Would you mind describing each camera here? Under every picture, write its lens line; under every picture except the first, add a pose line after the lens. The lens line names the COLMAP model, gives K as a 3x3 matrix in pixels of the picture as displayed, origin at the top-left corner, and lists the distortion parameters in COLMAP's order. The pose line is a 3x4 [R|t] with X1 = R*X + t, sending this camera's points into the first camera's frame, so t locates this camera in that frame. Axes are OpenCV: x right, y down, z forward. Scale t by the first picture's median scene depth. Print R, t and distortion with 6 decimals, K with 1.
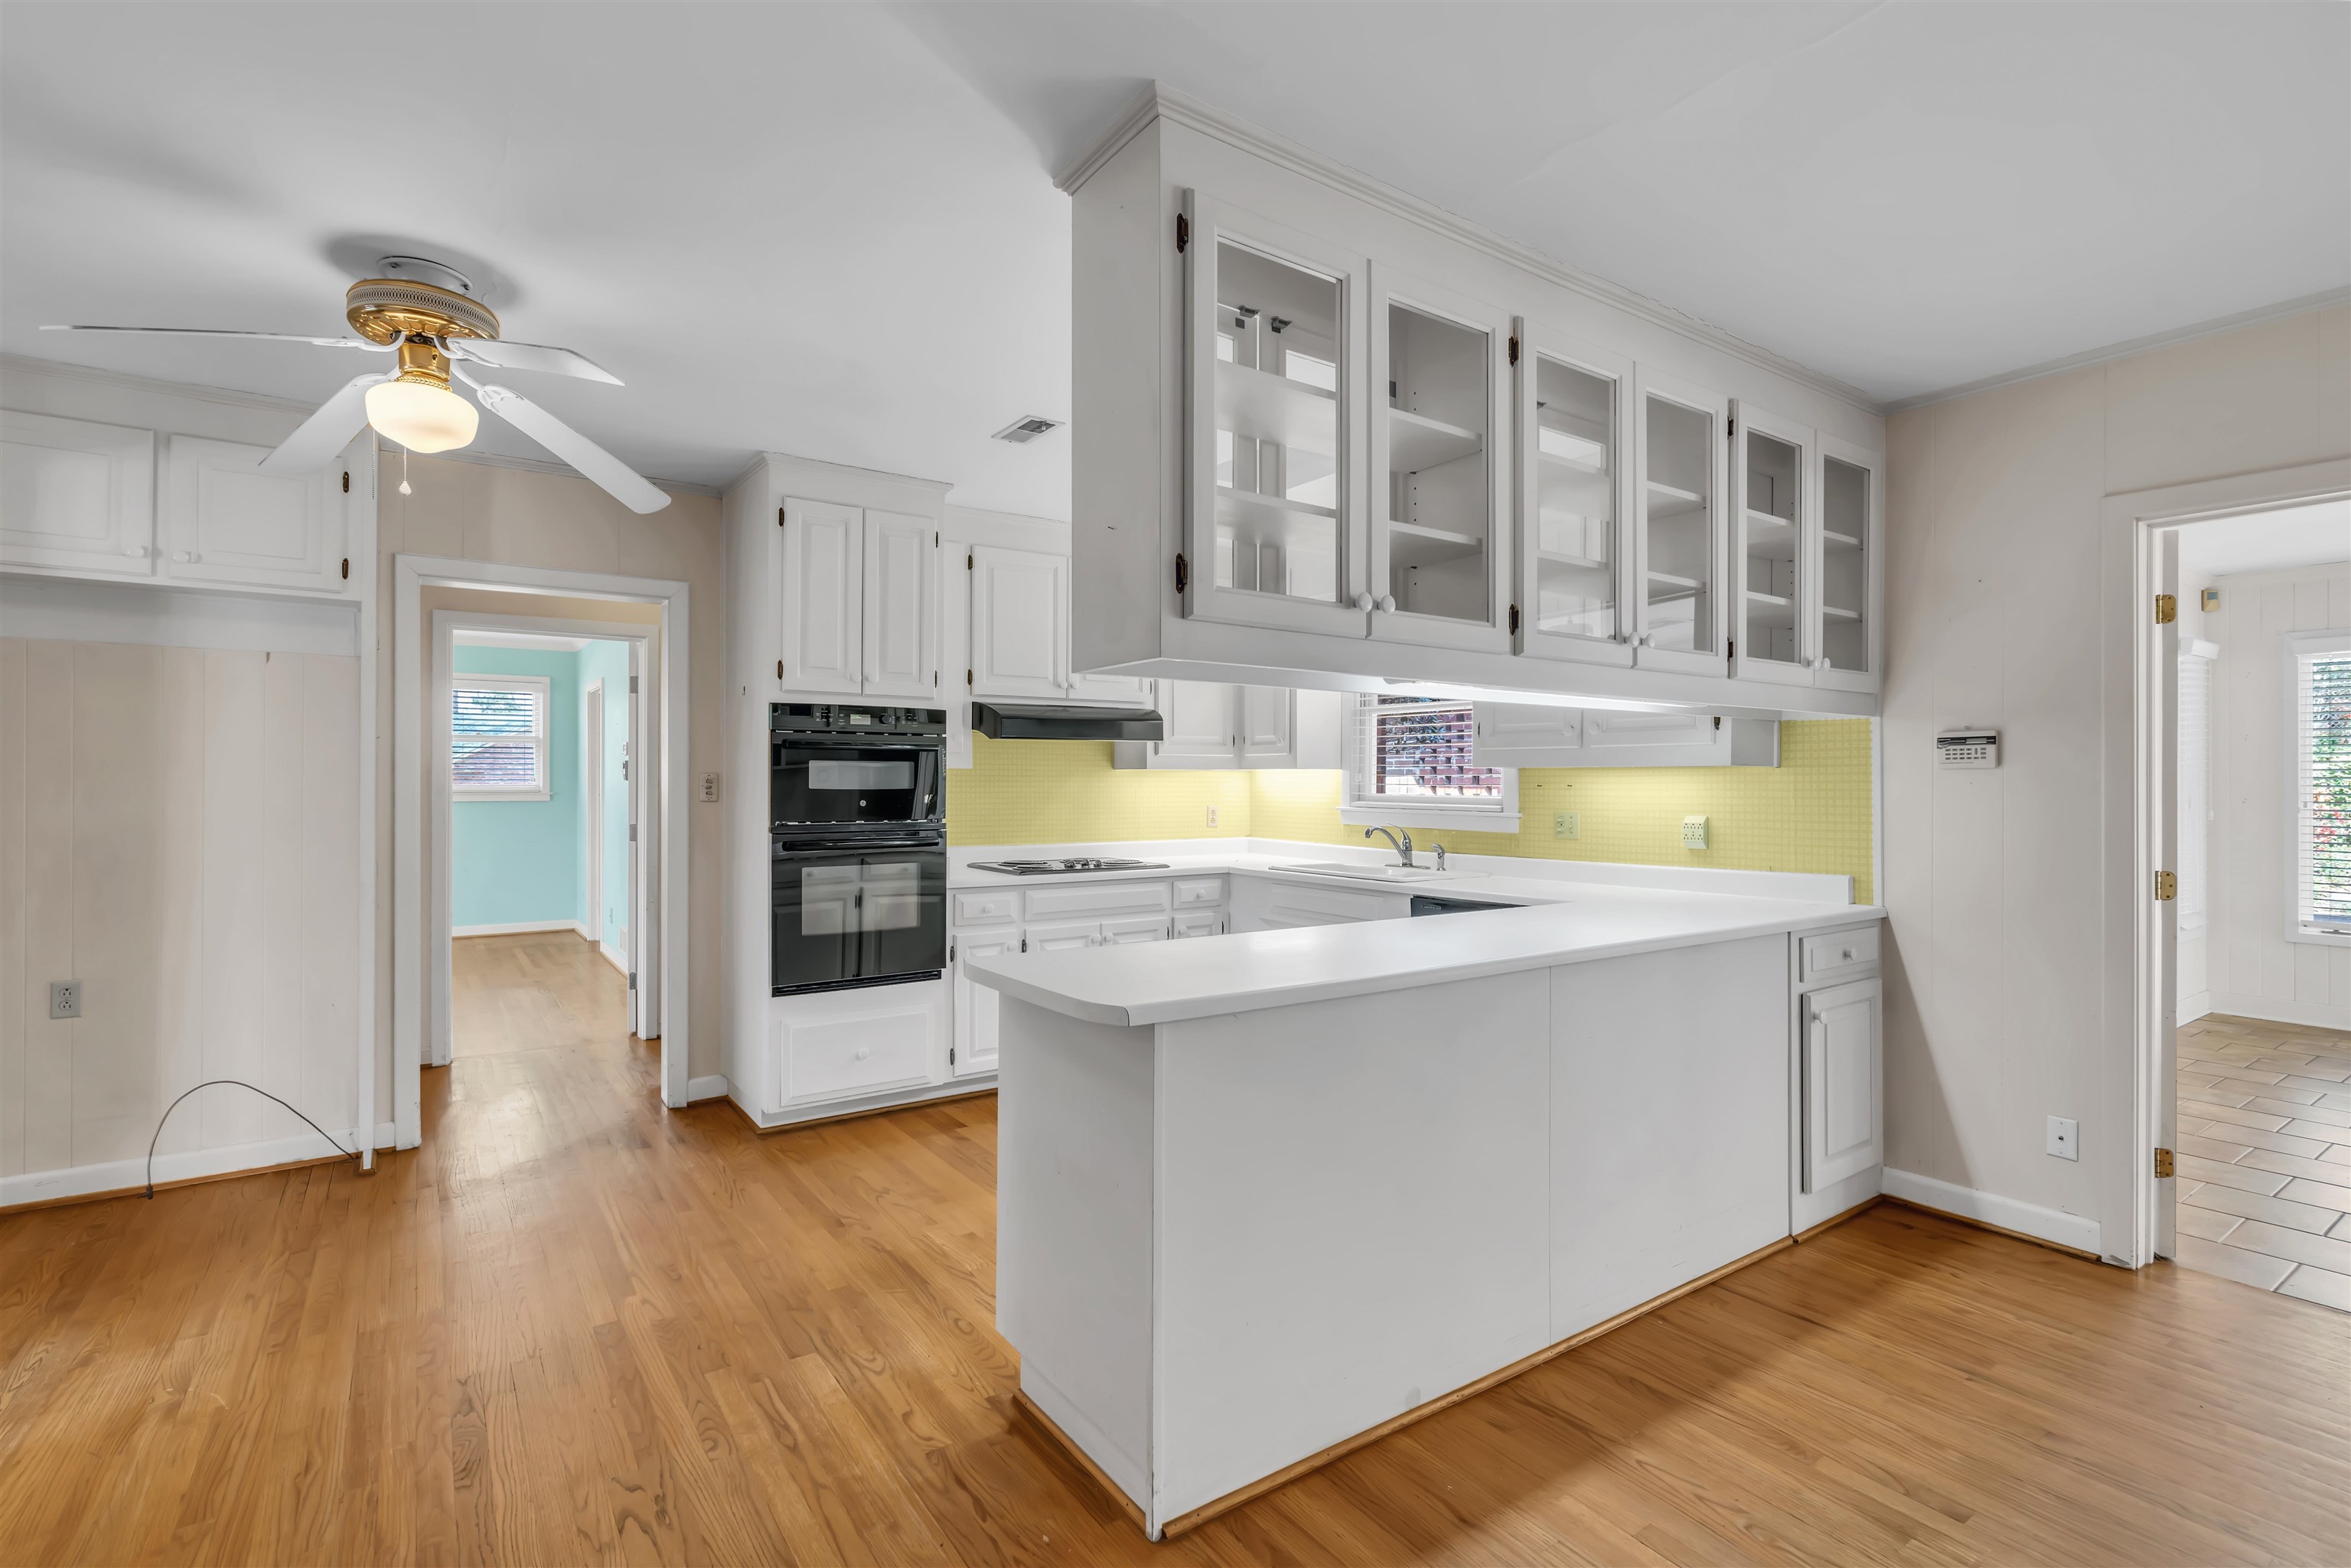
lens RADIAL K [[1080.6, 0, 1167.8], [0, 1080.6, 784.4], [0, 0, 1]] dist [-0.003704, 0.000506]
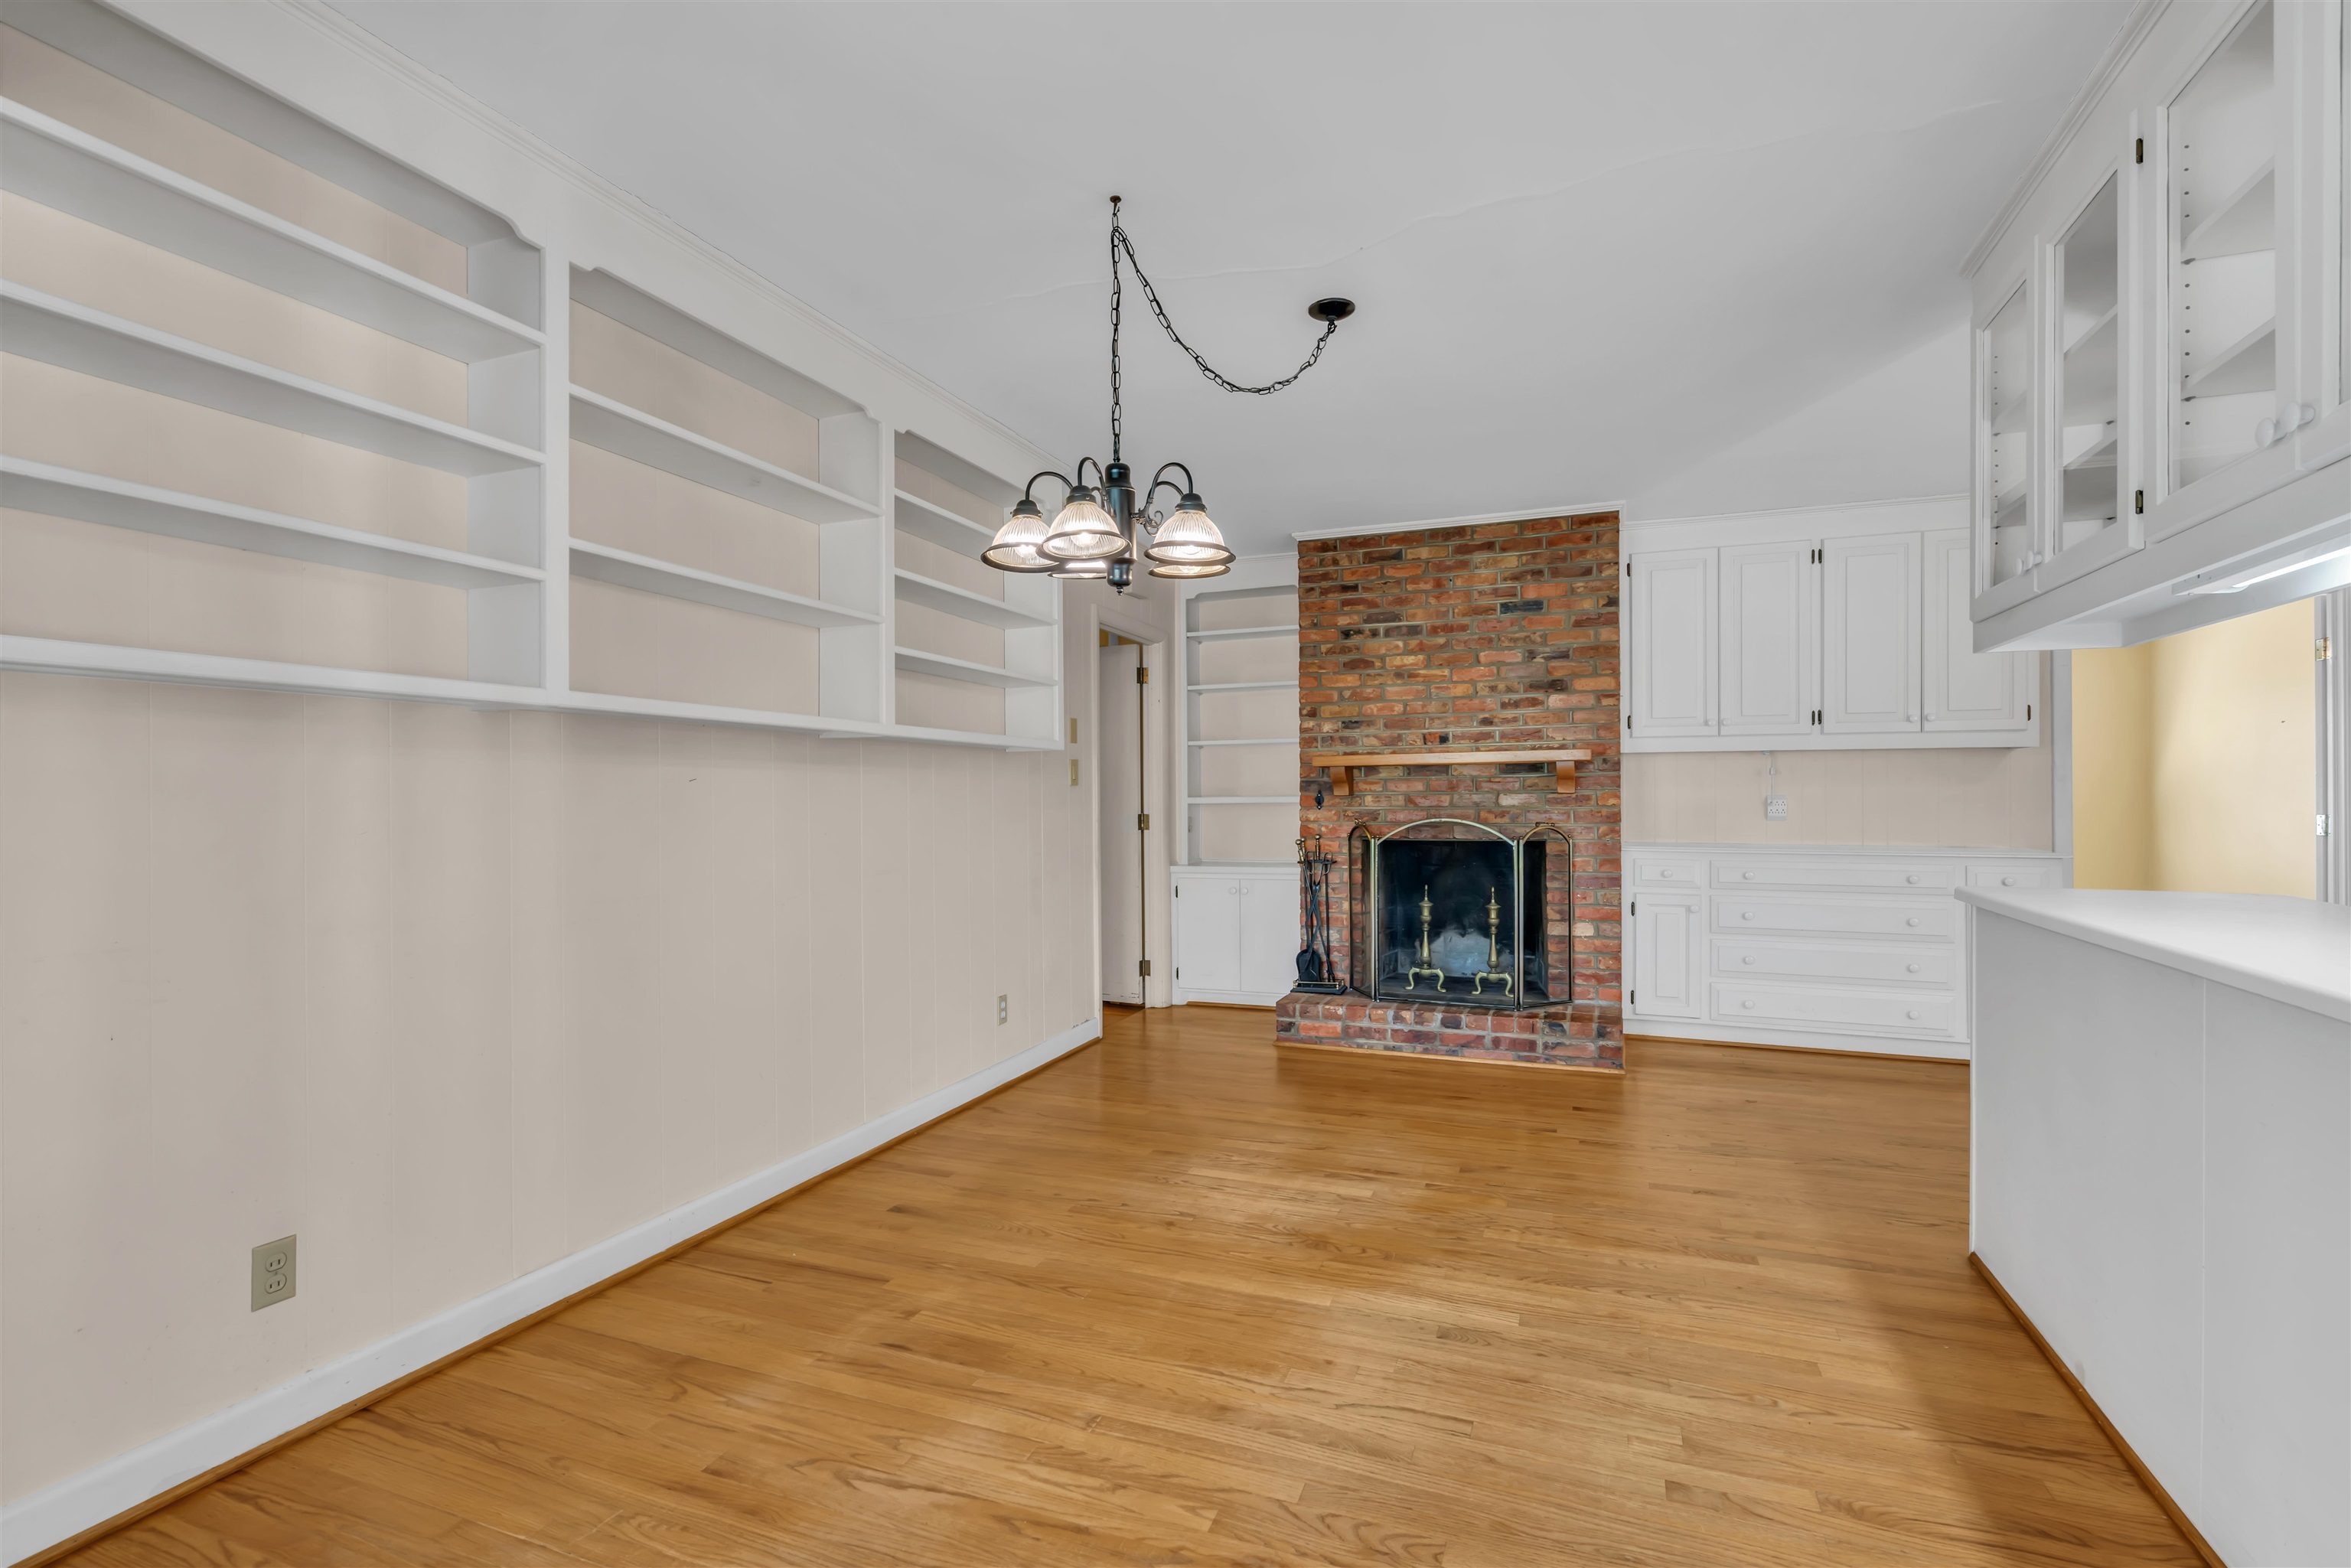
lens RADIAL K [[1068.2, 0, 1165.3], [0, 1068.2, 790.2], [0, 0, 1]] dist [-0.027231, 0.020251]
pose [[-0.836839, -0.000637, -0.547449, 0.762279], [0.001597, 0.999992, -0.003605, 0.031967], [0.547447, -0.003891, -0.836832, 0.724119]]
